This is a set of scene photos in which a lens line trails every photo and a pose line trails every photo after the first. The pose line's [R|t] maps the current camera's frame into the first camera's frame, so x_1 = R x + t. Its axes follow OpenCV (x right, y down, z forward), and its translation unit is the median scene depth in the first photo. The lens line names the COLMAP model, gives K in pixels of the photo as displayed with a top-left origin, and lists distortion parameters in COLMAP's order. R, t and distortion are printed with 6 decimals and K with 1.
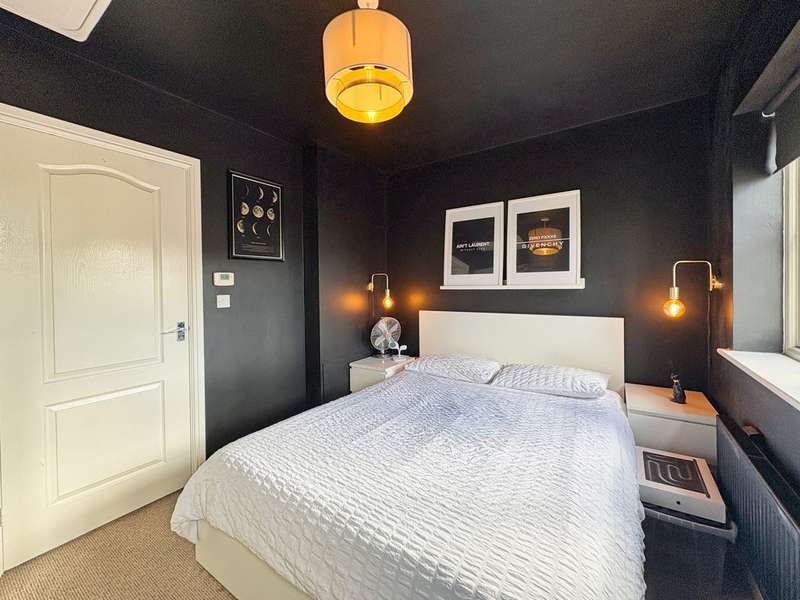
lens RADIAL K [[331.7, 0, 399.2], [0, 331.7, 289.7], [0, 0, 1]] dist [-0.002417, -0.000030]
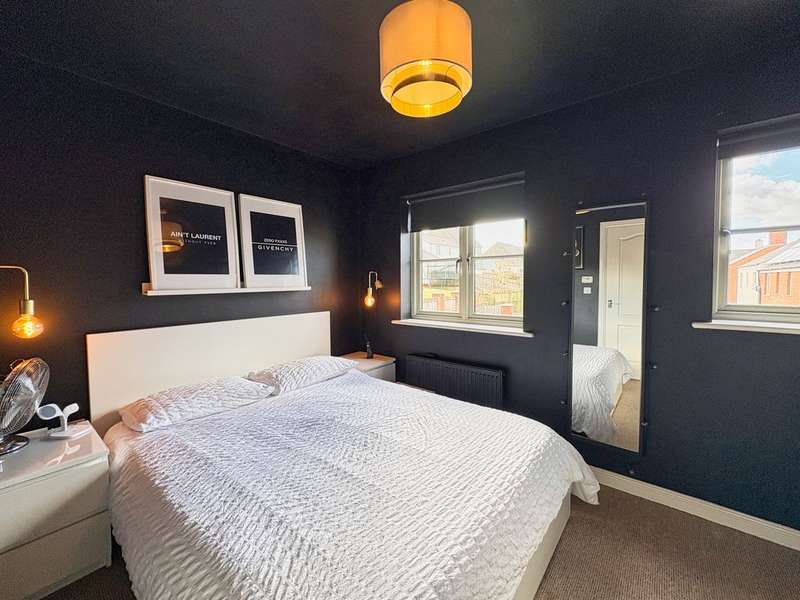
lens RADIAL K [[331.7, 0, 399.2], [0, 331.7, 289.7], [0, 0, 1]] dist [-0.002417, -0.000030]
pose [[0.088250, -0.017592, 0.995943, -0.544791], [0.023483, 0.999603, 0.015576, -0.012653], [-0.995821, 0.022013, 0.088629, 0.510164]]
